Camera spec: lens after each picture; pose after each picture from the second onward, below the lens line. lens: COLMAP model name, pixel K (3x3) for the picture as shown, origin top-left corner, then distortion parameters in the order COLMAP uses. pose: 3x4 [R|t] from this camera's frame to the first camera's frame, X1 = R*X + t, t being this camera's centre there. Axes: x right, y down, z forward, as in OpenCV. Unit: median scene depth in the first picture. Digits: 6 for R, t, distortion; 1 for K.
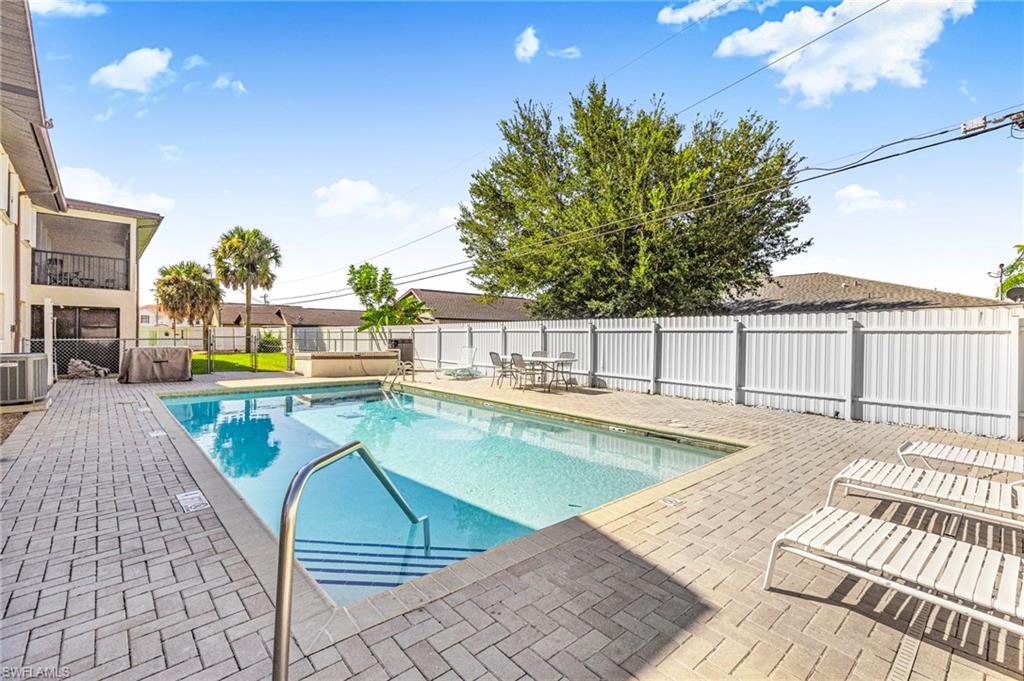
lens RADIAL K [[457.7, 0, 517.5], [0, 457.7, 338.6], [0, 0, 1]] dist [-0.001393, -0.000057]
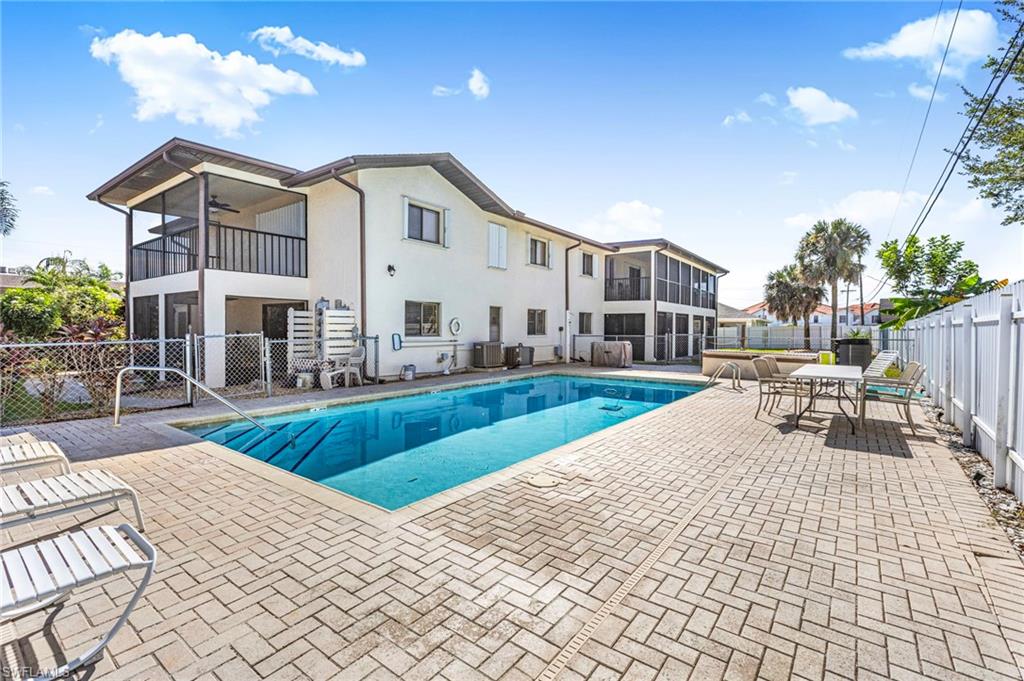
lens RADIAL K [[457.7, 0, 517.3], [0, 457.7, 334.0], [0, 0, 1]] dist [-0.001393, -0.000057]
pose [[0.190680, 0.004325, -0.981643, 0.241372], [-0.012808, 0.999916, 0.001917, -0.001787], [0.981569, 0.012208, 0.190720, 0.219385]]
